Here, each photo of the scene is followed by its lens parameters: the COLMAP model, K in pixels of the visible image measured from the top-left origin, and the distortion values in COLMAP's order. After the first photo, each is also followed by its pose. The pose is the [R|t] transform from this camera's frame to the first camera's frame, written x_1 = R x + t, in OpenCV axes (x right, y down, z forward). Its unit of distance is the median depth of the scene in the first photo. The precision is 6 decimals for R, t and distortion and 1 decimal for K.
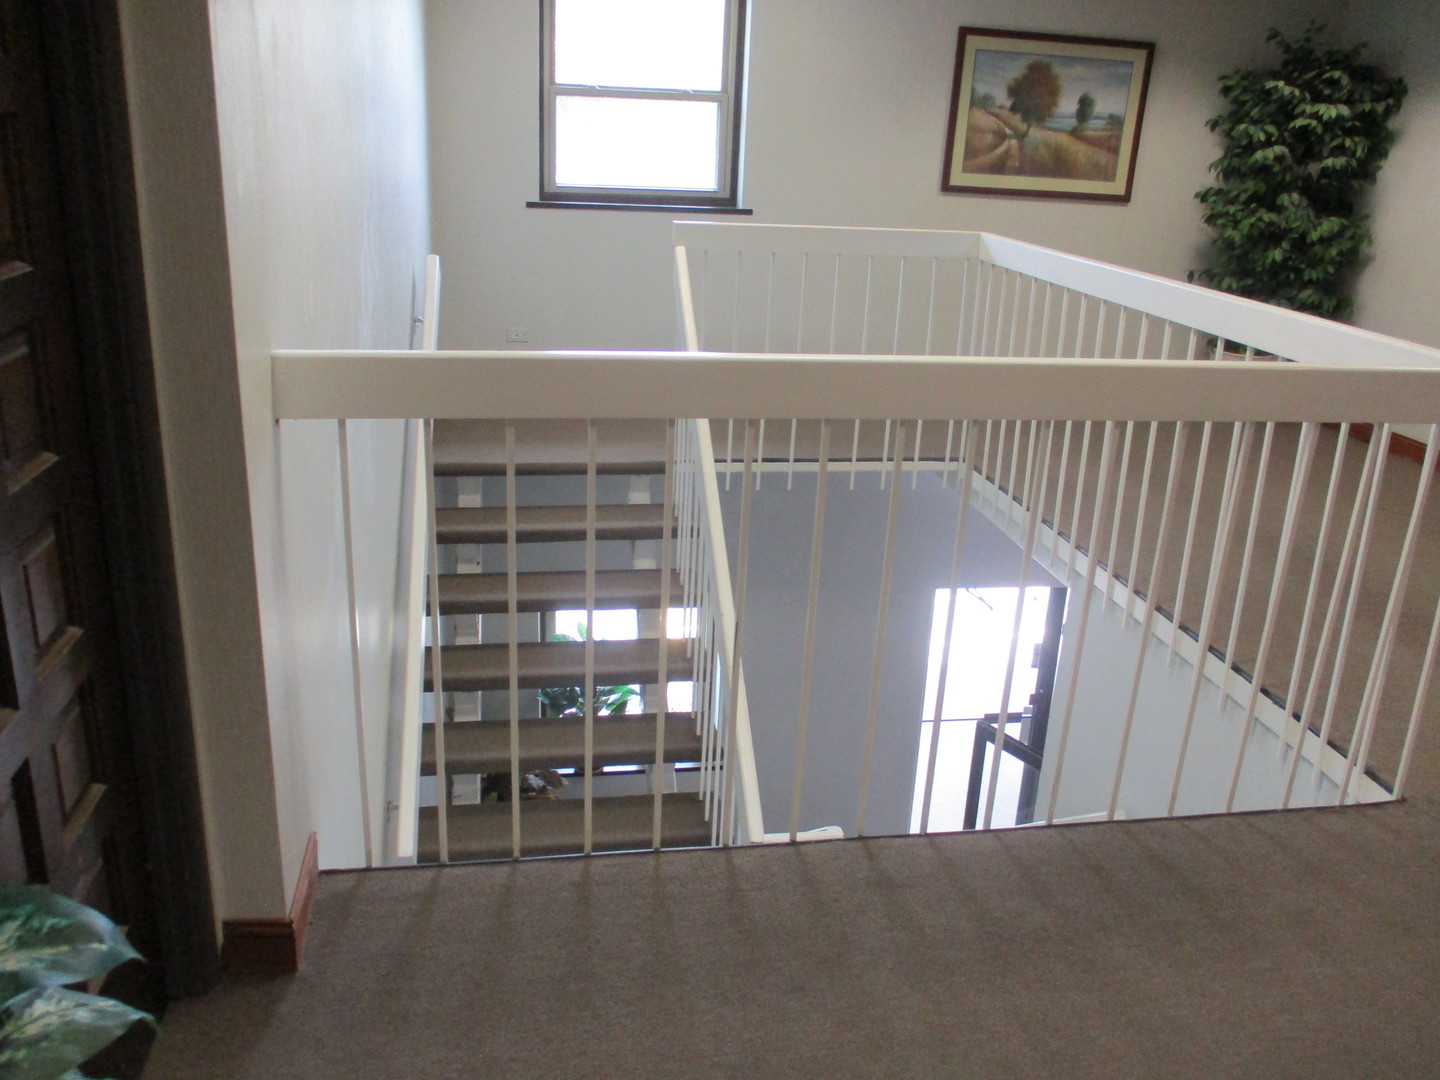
lens RADIAL K [[1206.0, 0, 723.8], [0, 1206.0, 535.9], [0, 0, 1]] dist [-0.003690, -0.010196]
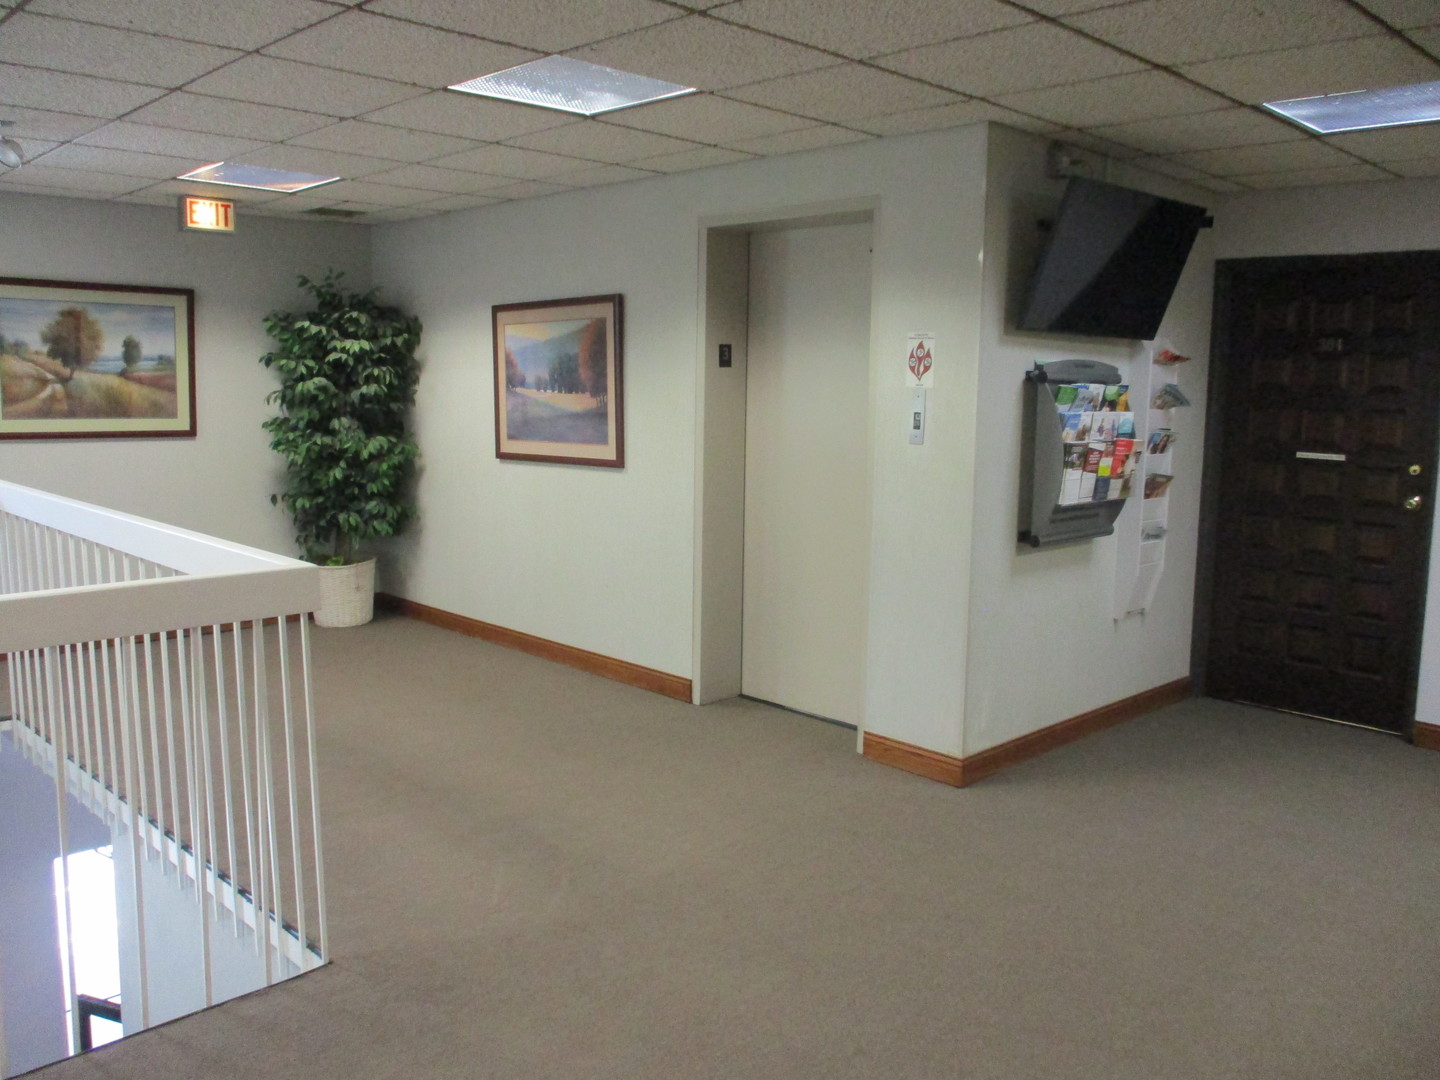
lens RADIAL K [[1206.0, 0, 719.2], [0, 1206.0, 541.6], [0, 0, 1]] dist [-0.003690, -0.010196]
pose [[0.838954, -0.117086, 0.531458, 0.162843], [0.210245, 0.970492, -0.118080, 0.027281], [-0.501950, 0.210799, 0.838814, -0.072499]]
